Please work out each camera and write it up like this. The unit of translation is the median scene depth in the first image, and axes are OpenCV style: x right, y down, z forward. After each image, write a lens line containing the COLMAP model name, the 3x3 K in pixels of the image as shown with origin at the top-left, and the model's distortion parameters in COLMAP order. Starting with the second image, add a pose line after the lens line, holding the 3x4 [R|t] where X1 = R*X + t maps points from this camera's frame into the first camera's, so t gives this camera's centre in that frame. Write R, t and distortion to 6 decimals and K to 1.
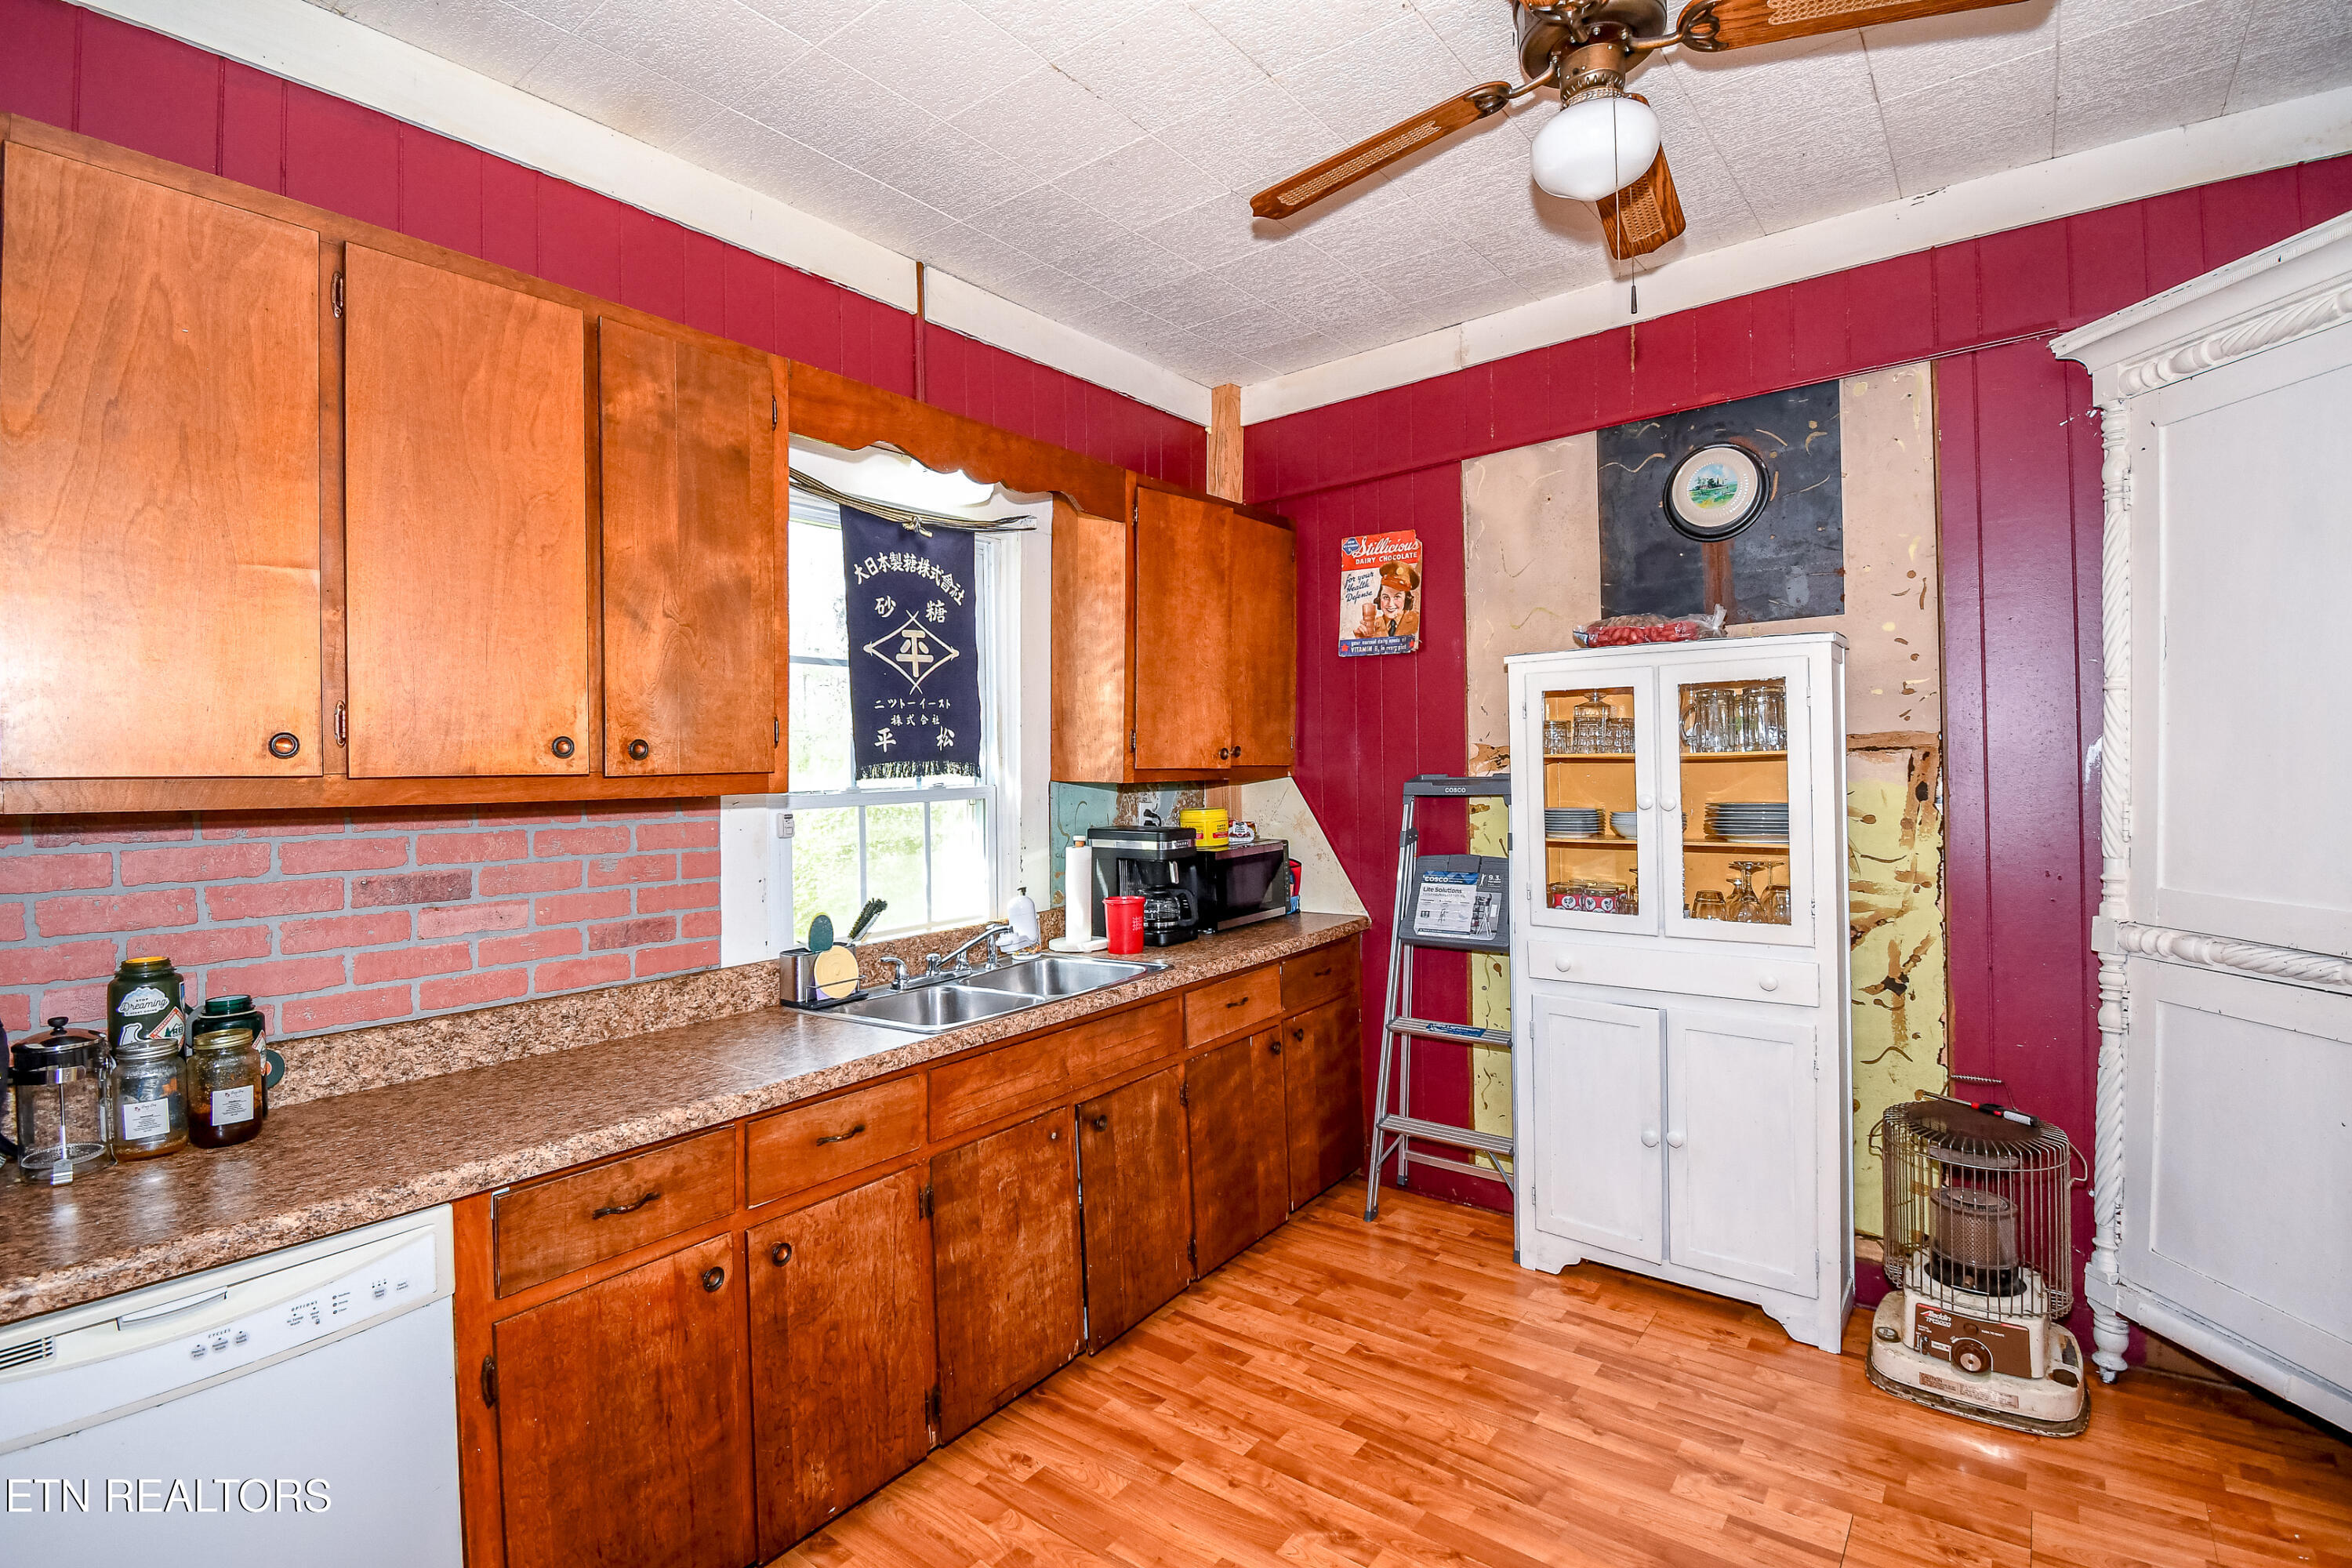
lens RADIAL K [[1111.7, 0, 1141.0], [0, 1111.7, 764.5], [0, 0, 1]] dist [0.000641, -0.019220]
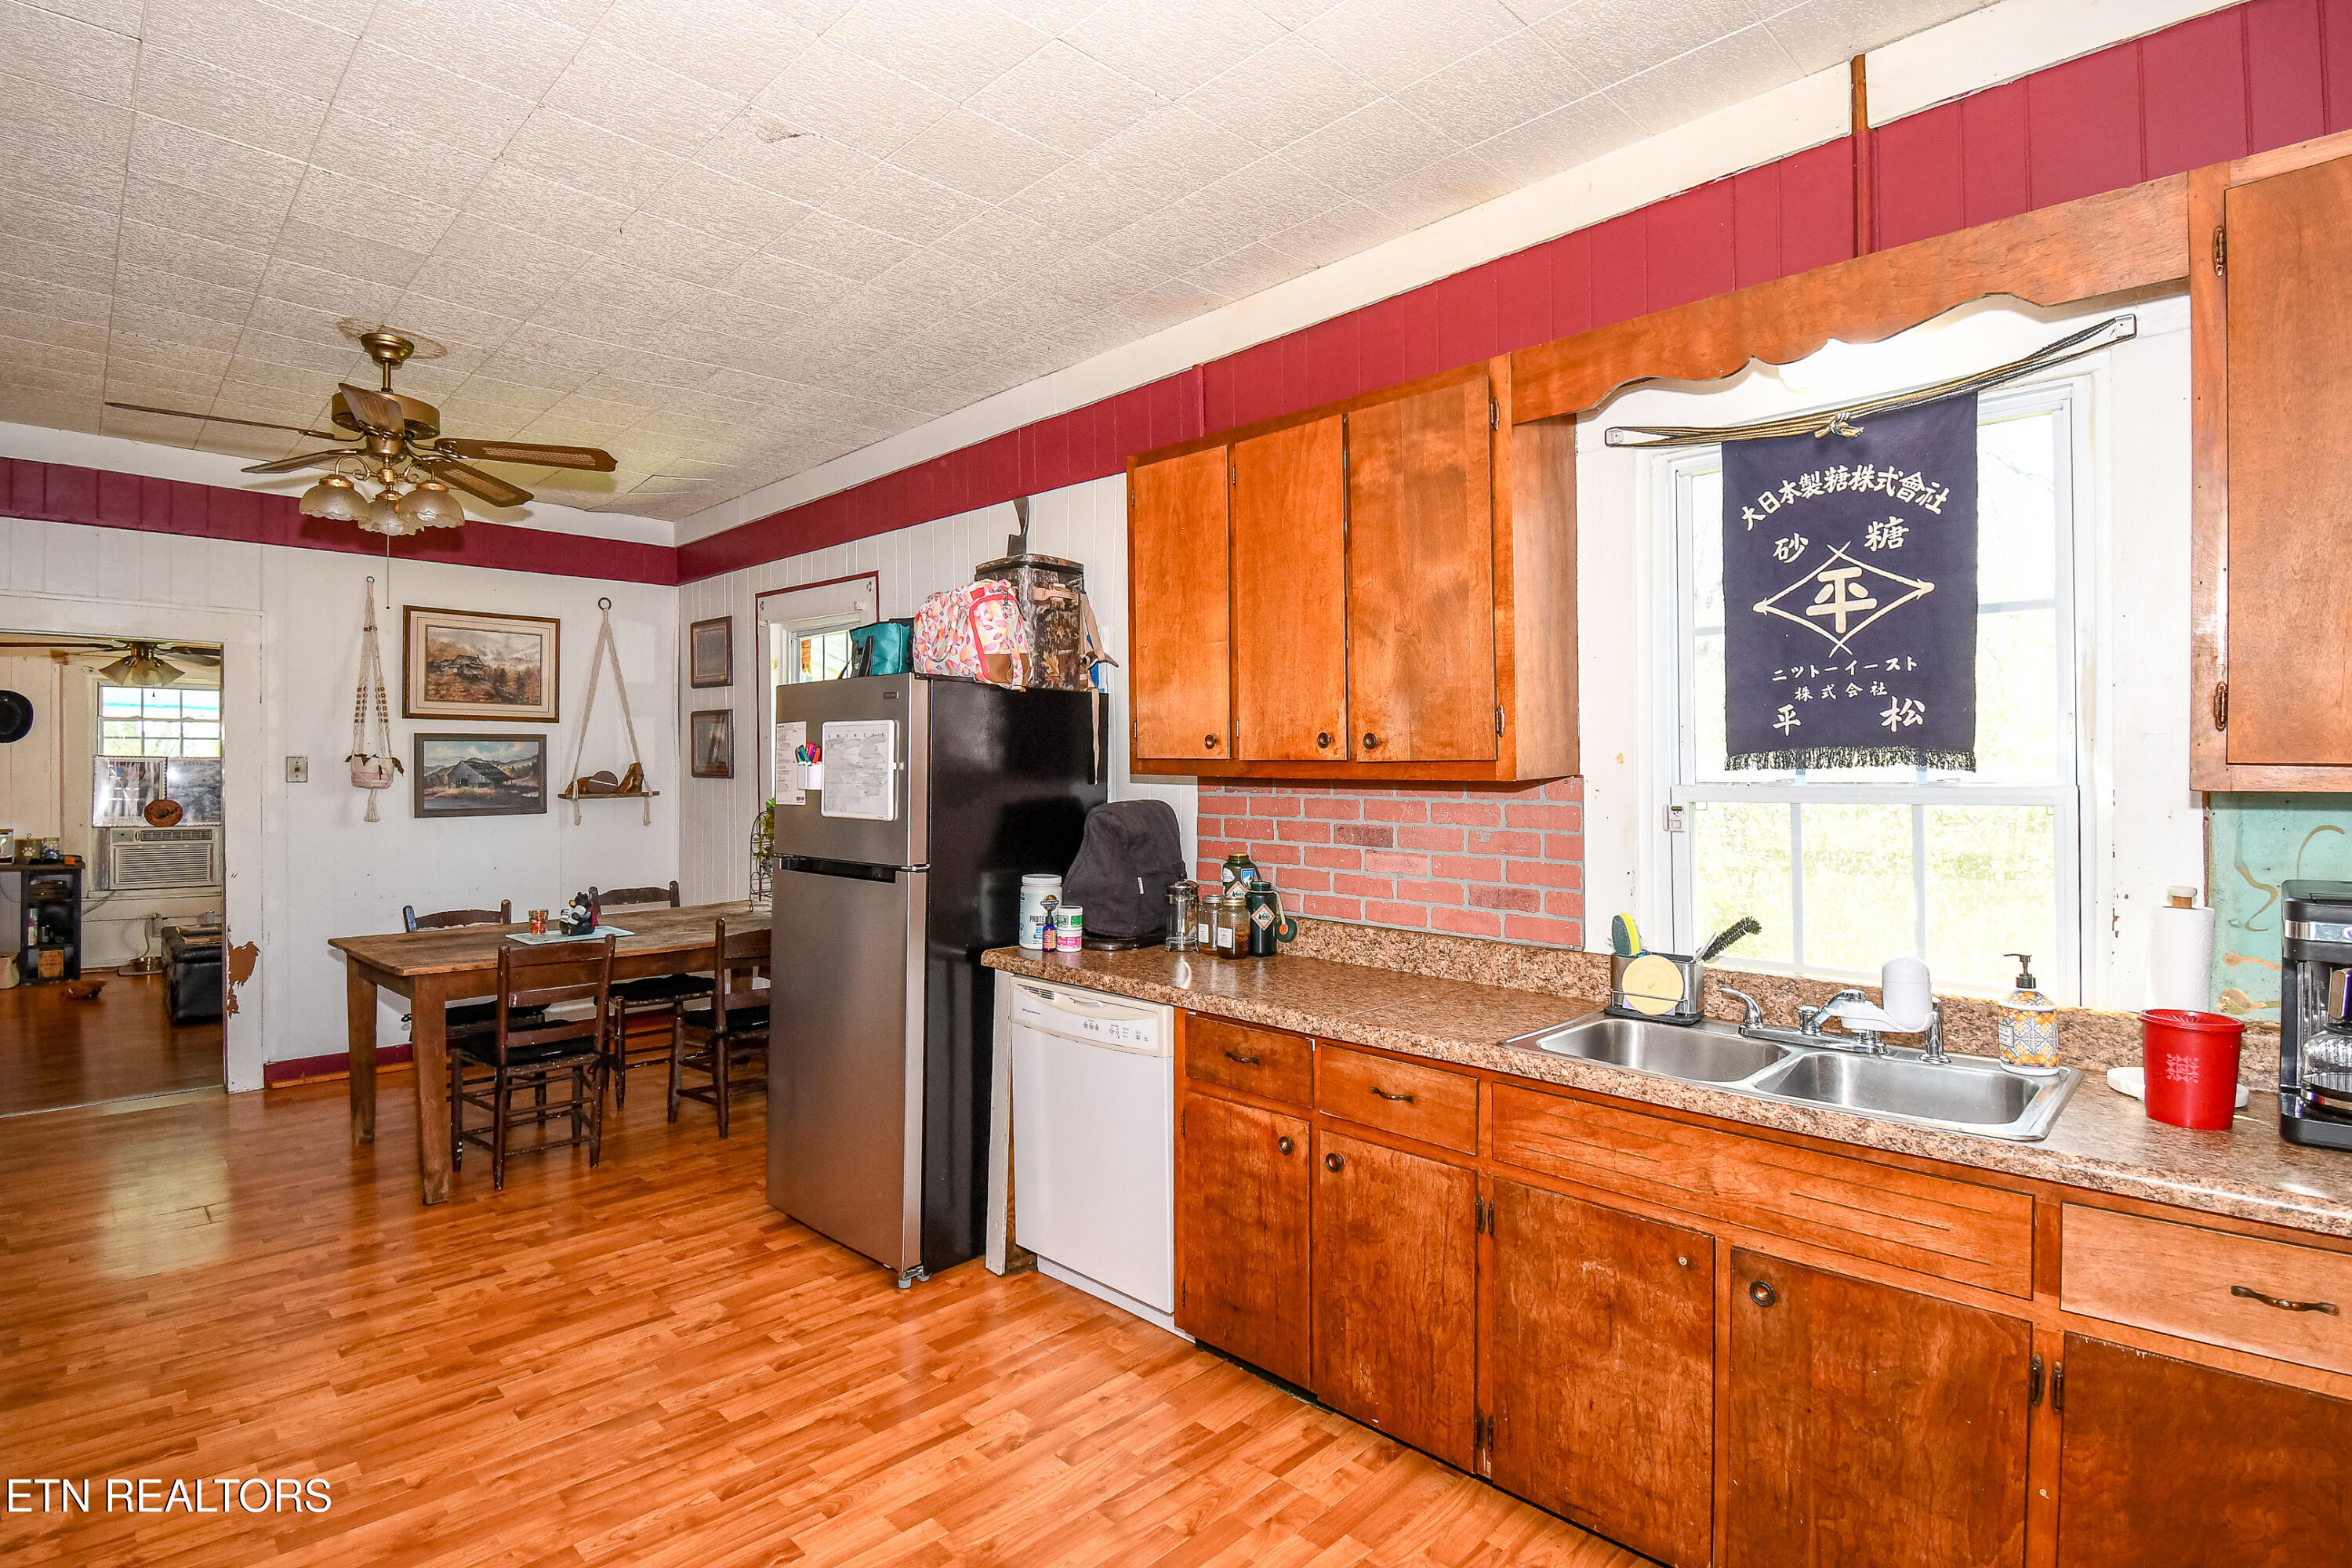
lens RADIAL K [[1111.7, 0, 1141.0], [0, 1111.7, 764.5], [0, 0, 1]] dist [0.000641, -0.019220]
pose [[-0.135873, 0.022967, -0.990460, 0.694123], [0.009229, 0.999717, 0.021916, -0.013928], [0.990683, -0.006163, -0.136047, 0.753362]]
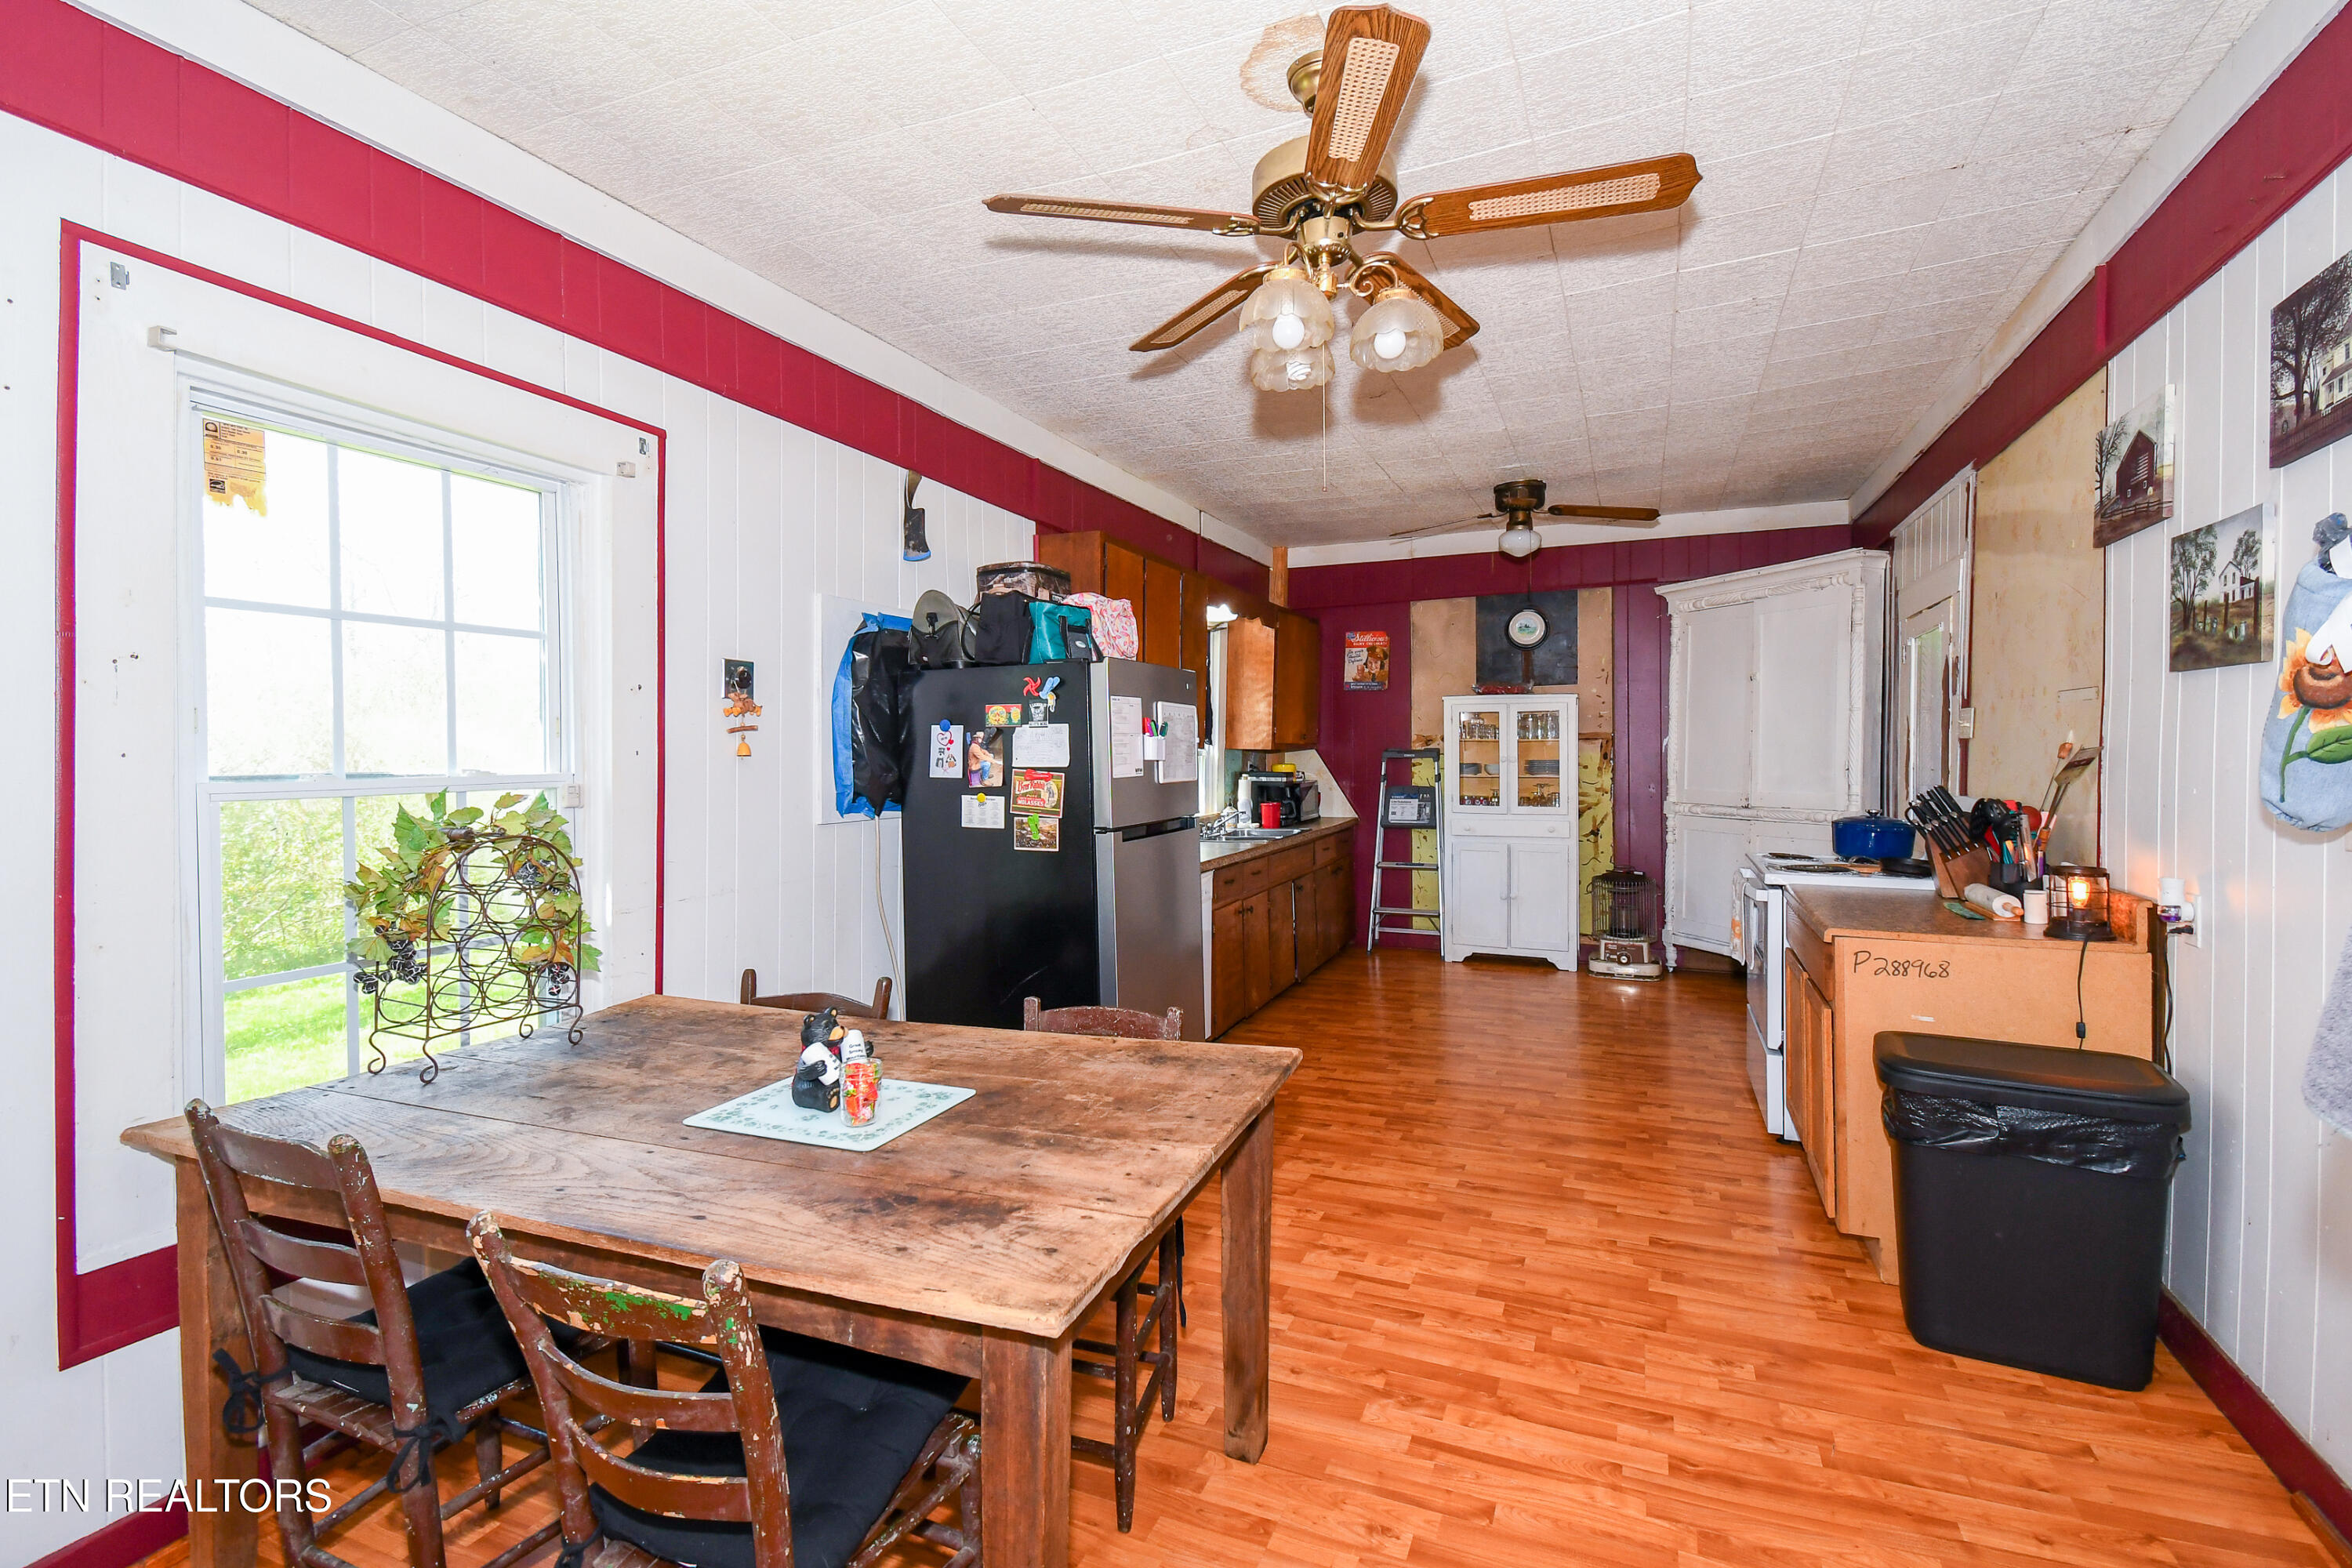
lens RADIAL K [[1039.4, 0, 1107.2], [0, 1039.4, 736.8], [0, 0, 1]] dist [0.000282, -0.000094]
pose [[0.983636, 0.018317, 0.179235, -0.803992], [-0.016266, 0.999784, -0.012910, 0.027290], [-0.179433, 0.009783, 0.983722, -1.081292]]
